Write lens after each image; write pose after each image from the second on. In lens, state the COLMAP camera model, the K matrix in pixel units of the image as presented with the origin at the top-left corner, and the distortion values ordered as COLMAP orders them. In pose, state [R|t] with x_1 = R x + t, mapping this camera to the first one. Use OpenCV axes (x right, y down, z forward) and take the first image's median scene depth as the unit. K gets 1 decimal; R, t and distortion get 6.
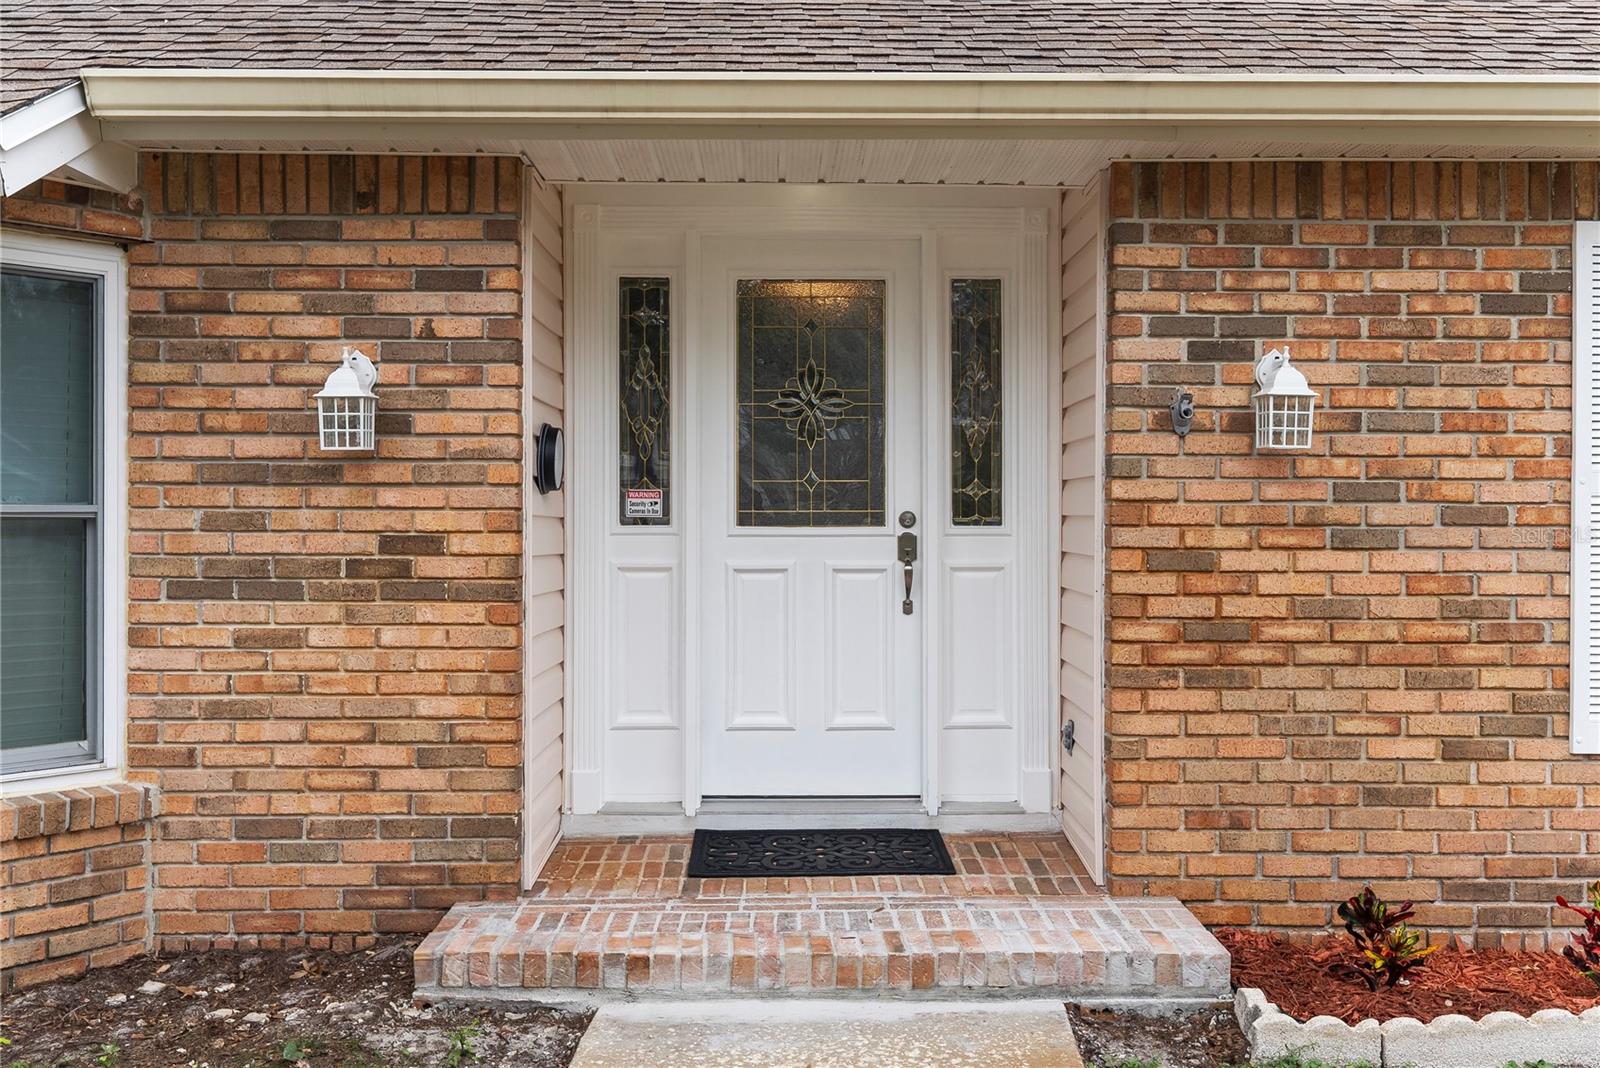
lens RADIAL K [[1508.4, 0, 799.4], [0, 1508.4, 531.0], [0, 0, 1]] dist [0.000897, 0.000000]
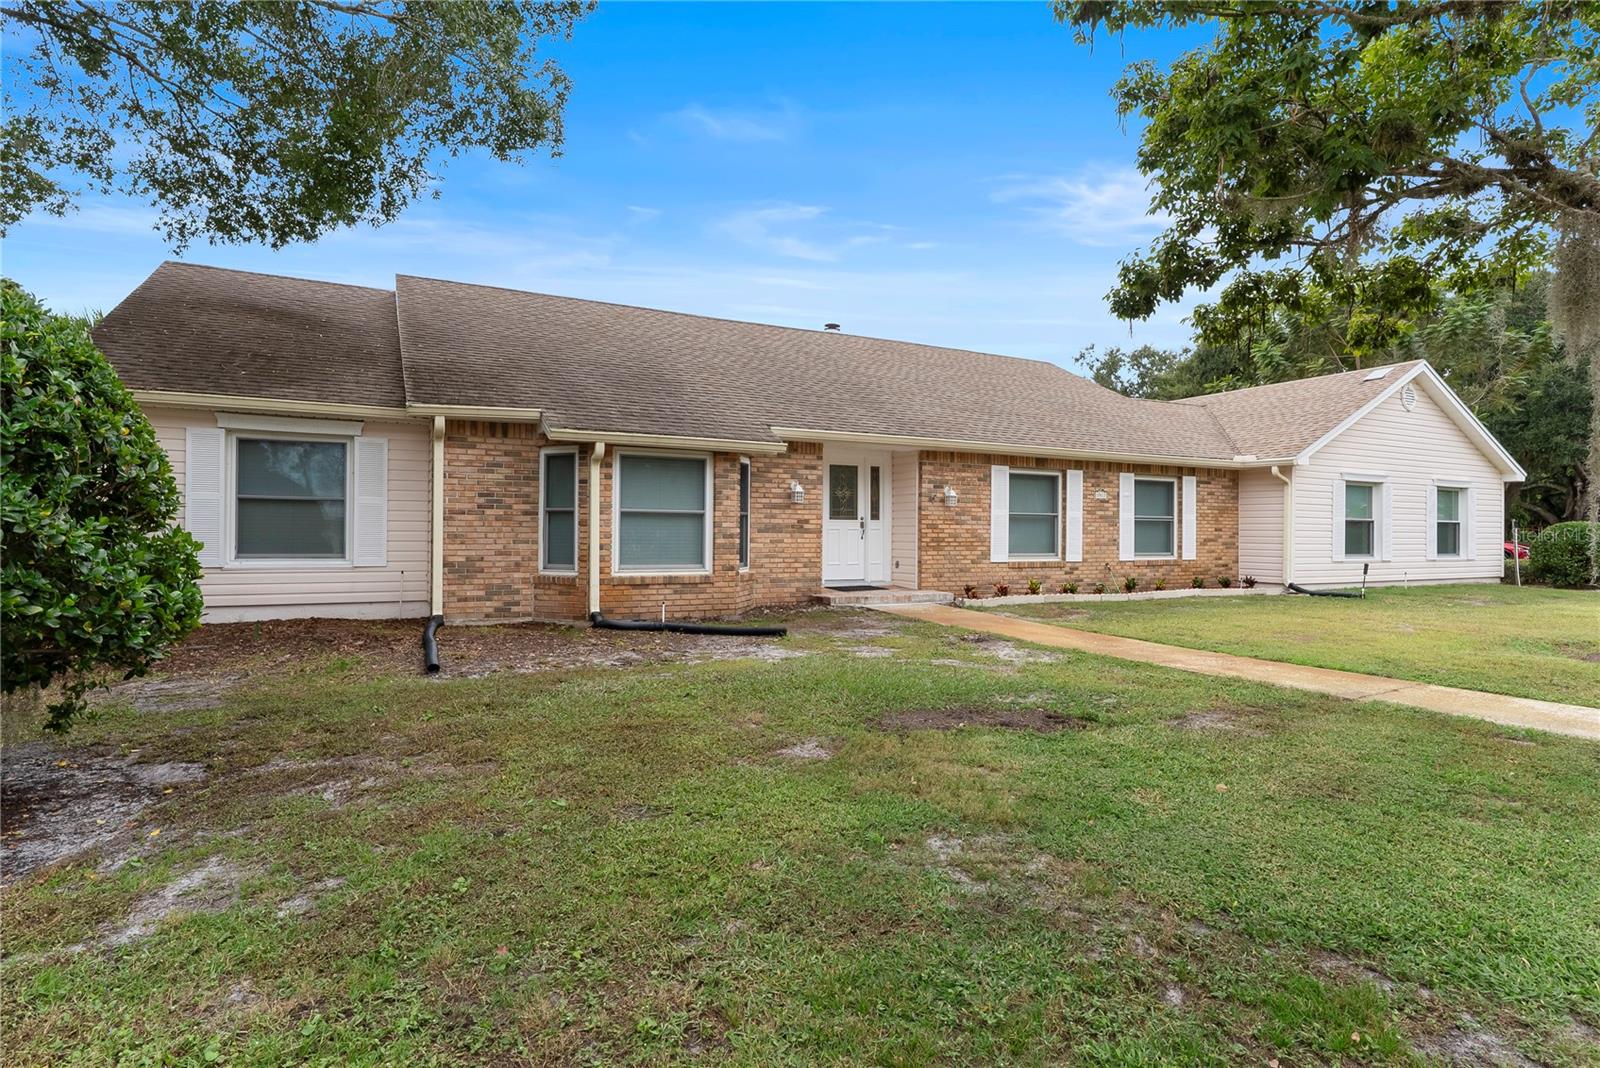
lens RADIAL K [[796.5, 0, 801.5], [0, 796.5, 533.7], [0, 0, 1]] dist [-0.000183, 0.000000]
pose [[0.895662, 0.004063, 0.444717, -1.391490], [-0.003420, 0.999992, -0.002250, 0.053064], [-0.444722, 0.000494, 0.895668, -1.285928]]
